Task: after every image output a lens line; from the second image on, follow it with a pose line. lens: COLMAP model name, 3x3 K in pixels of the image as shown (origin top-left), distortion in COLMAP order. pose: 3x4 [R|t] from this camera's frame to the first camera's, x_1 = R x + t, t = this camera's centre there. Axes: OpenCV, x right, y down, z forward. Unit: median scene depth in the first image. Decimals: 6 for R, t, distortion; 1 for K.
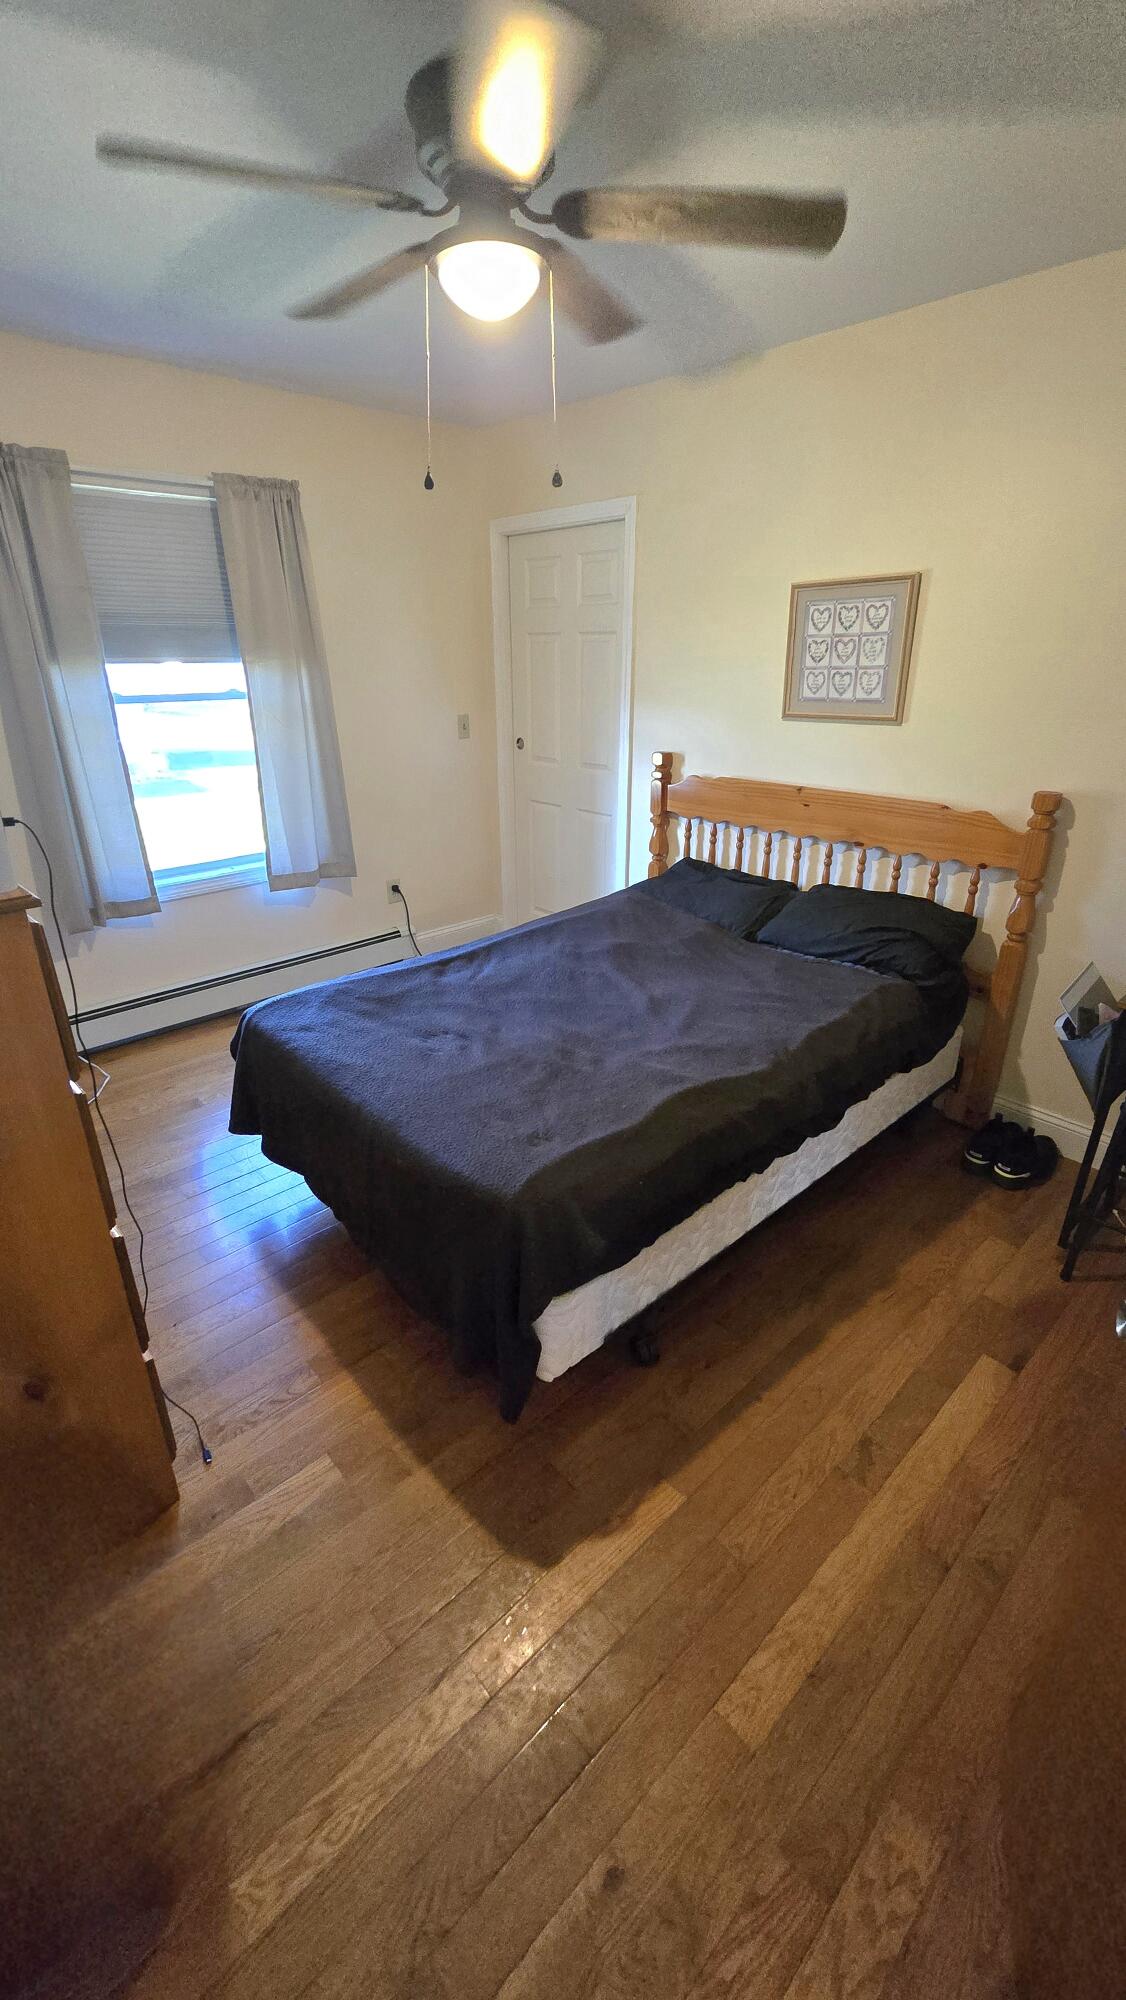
lens RADIAL K [[816.6, 0, 563.0], [0, 816.6, 1000.0], [0, 0, 1]] dist [-0.001678, 0.000394]
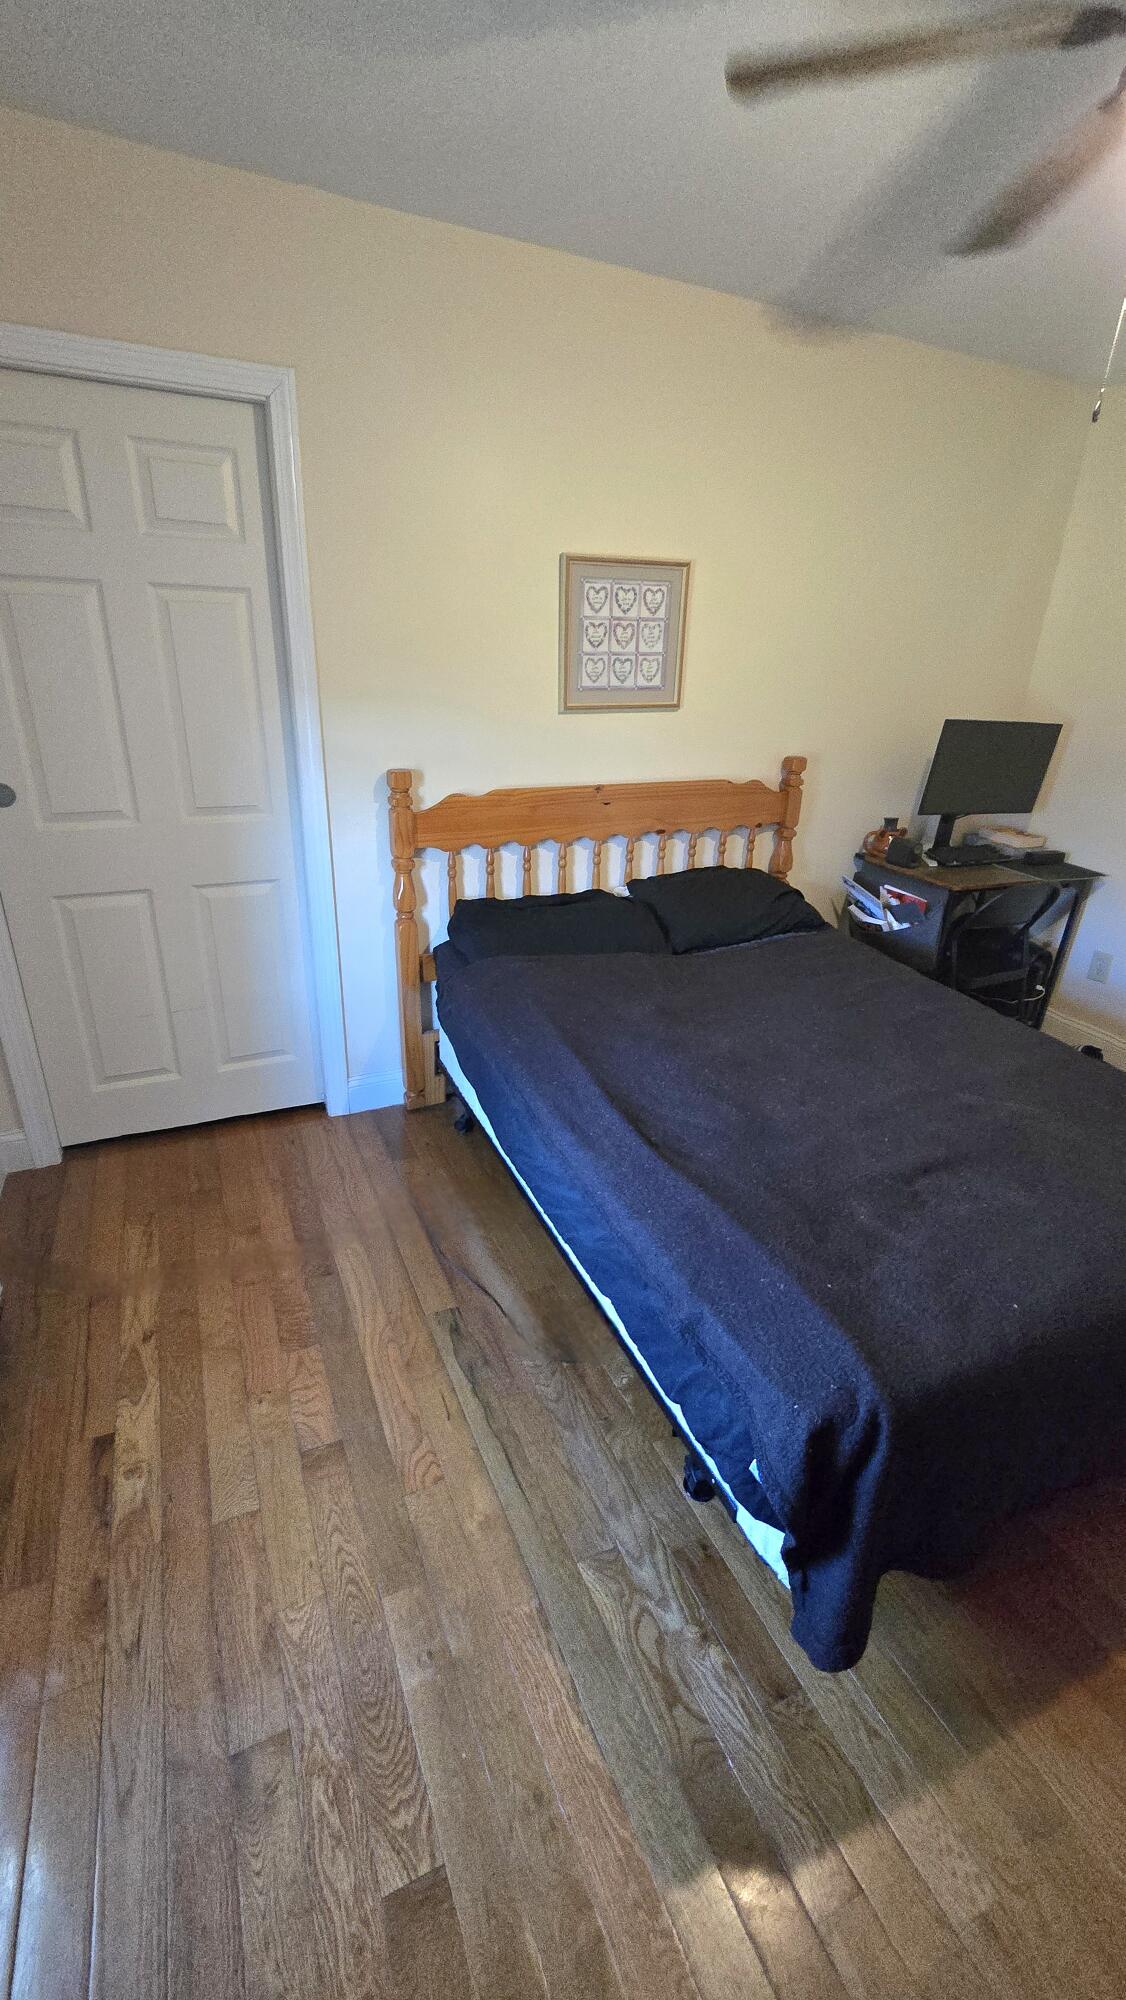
lens RADIAL K [[816.6, 0, 563.0], [0, 816.6, 1000.0], [0, 0, 1]] dist [-0.001678, 0.000394]
pose [[0.309415, -0.366986, 0.877259, -0.651026], [0.347199, 0.902439, 0.255061, -0.313059], [-0.885277, 0.225664, 0.406645, 0.773951]]
